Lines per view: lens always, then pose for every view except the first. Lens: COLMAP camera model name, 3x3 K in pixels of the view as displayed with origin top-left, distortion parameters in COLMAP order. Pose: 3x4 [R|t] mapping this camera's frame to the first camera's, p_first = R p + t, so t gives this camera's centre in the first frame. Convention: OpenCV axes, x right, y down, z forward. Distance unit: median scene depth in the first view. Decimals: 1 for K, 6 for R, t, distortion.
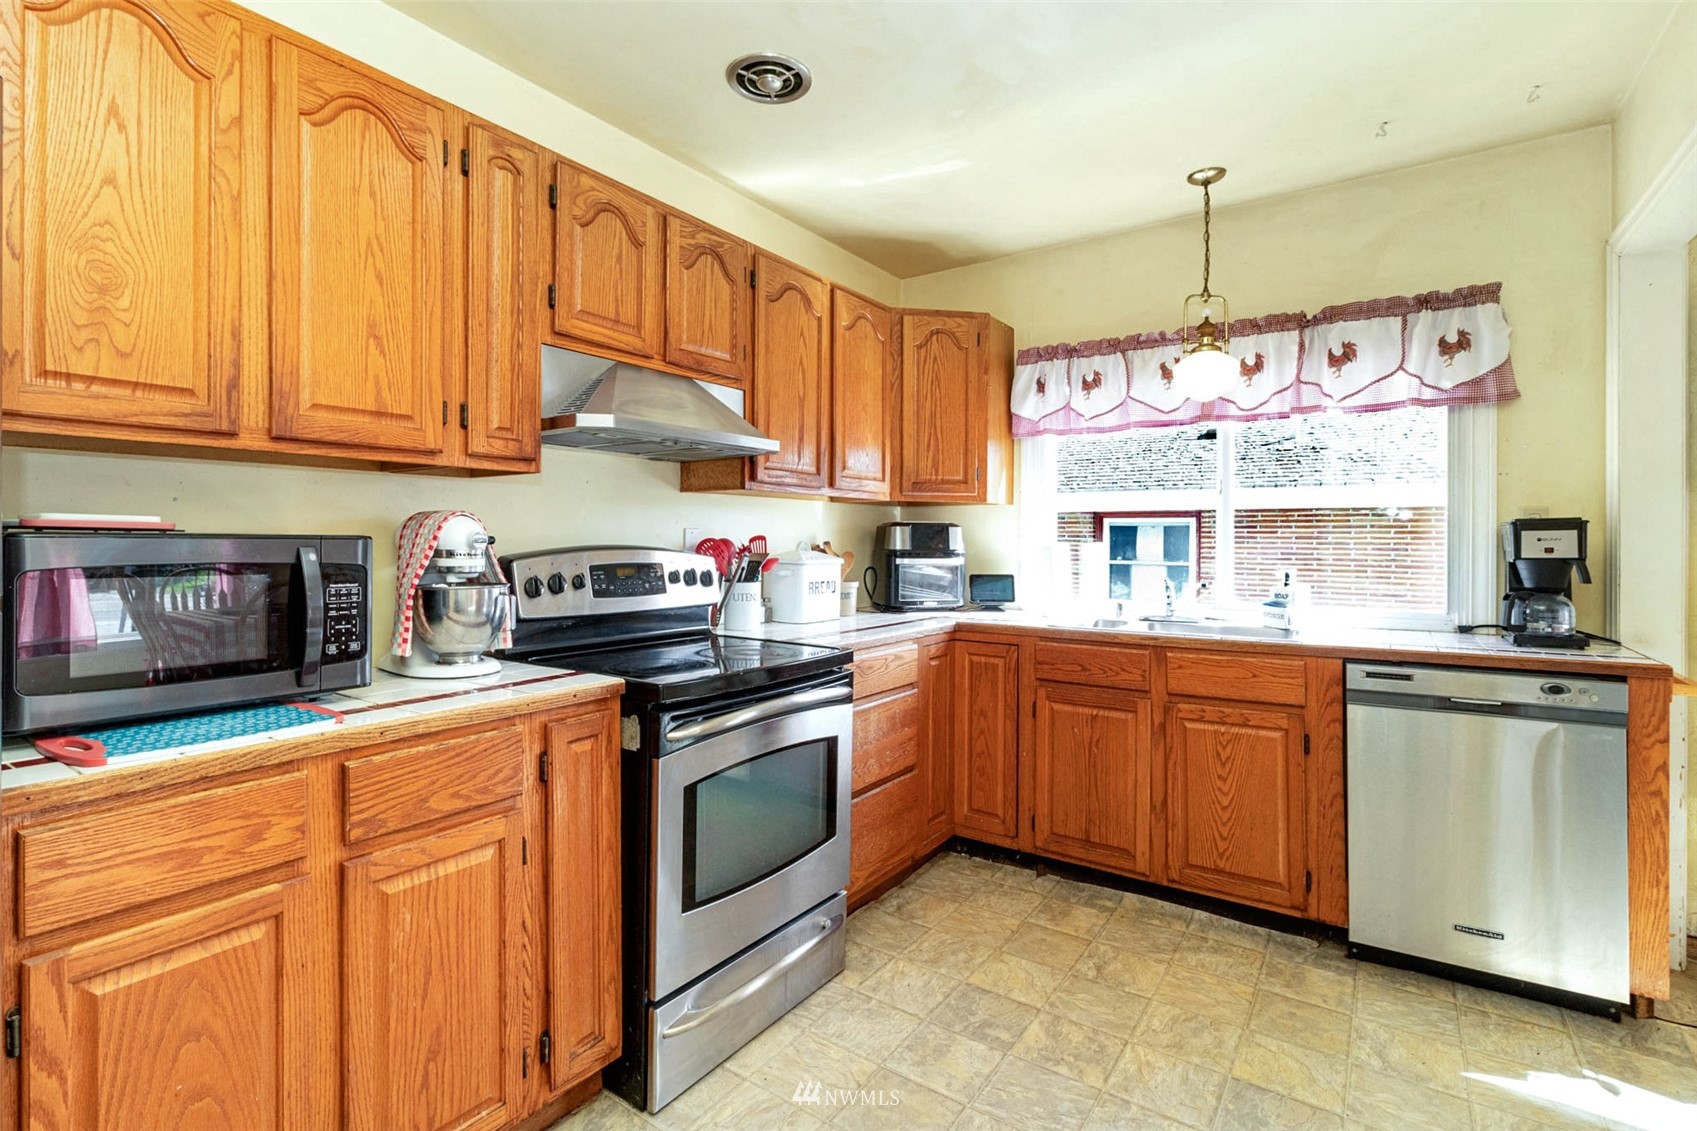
lens RADIAL K [[790.8, 0, 846.5], [0, 790.8, 549.7], [0, 0, 1]] dist [-0.002649, -0.000263]
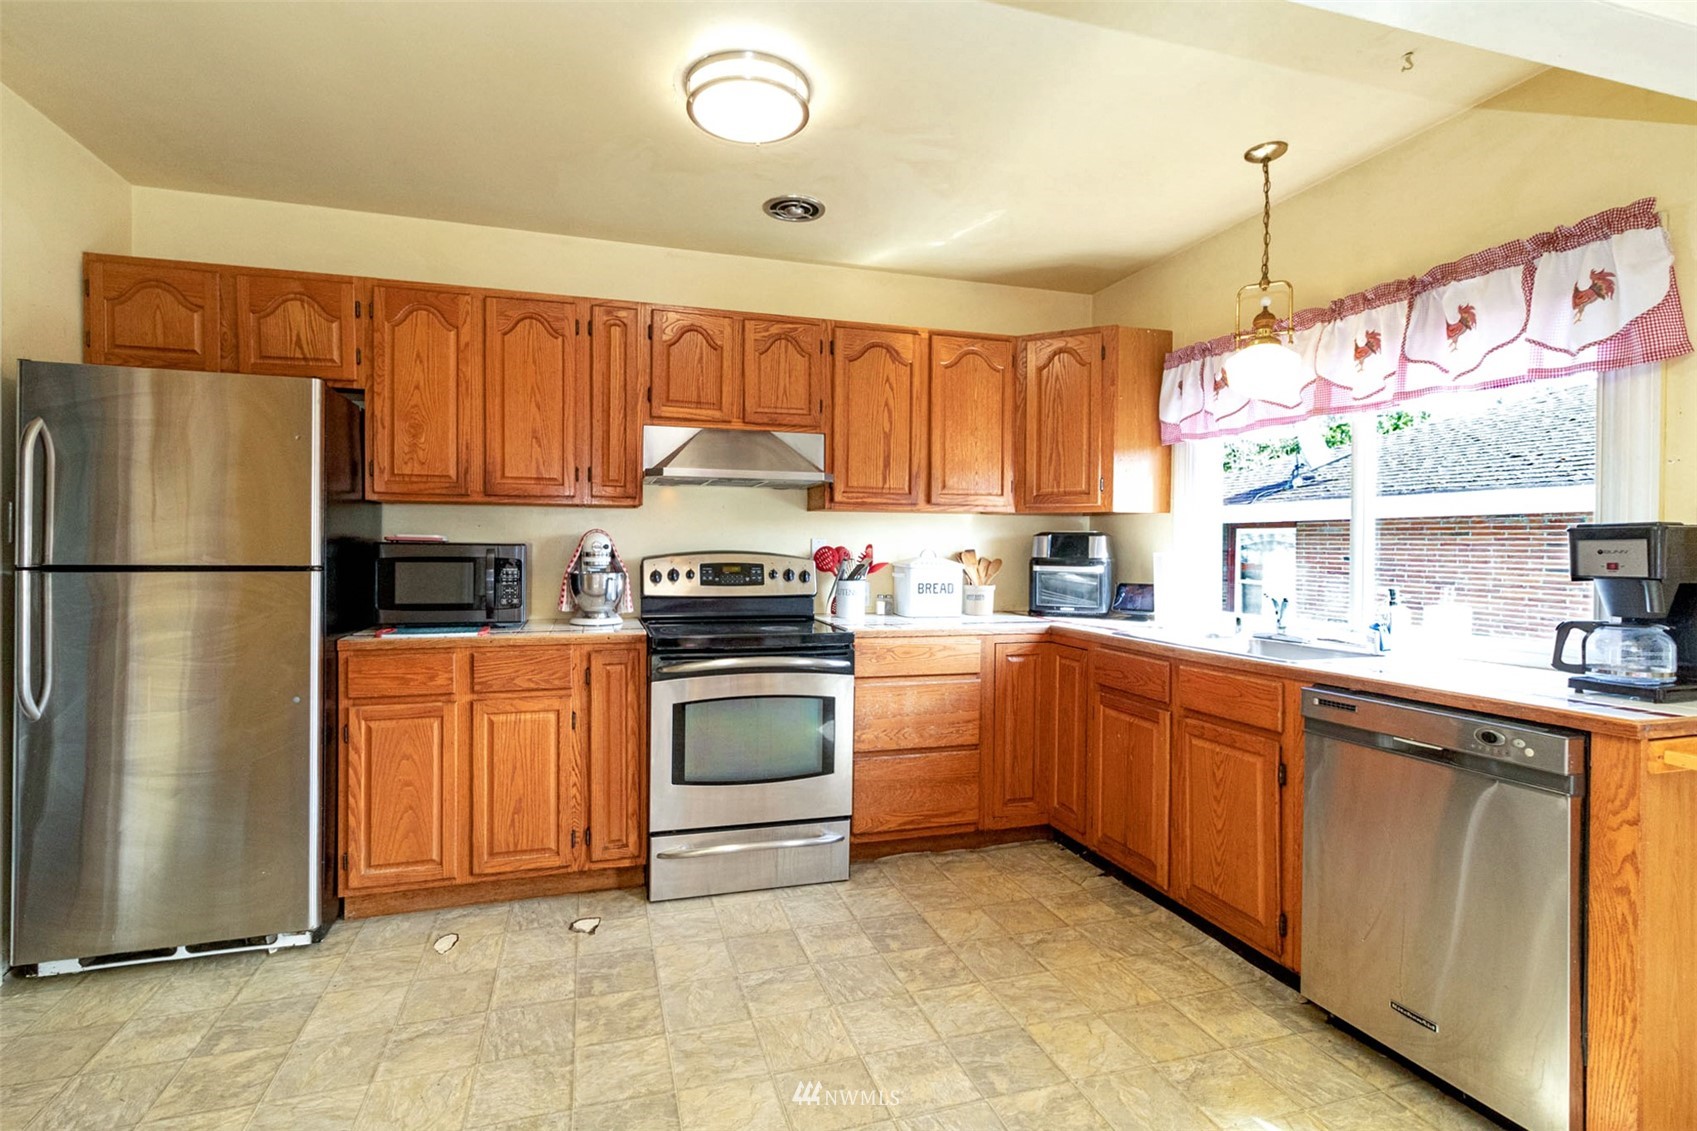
lens RADIAL K [[817.2, 0, 848.5], [0, 817.2, 565.5], [0, 0, 1]] dist [0.002044, 0.000562]
pose [[0.791931, 0.017883, -0.610349, 0.723825], [-0.012633, 0.999837, 0.012904, -0.000547], [0.610480, -0.002509, 0.792027, -0.051268]]
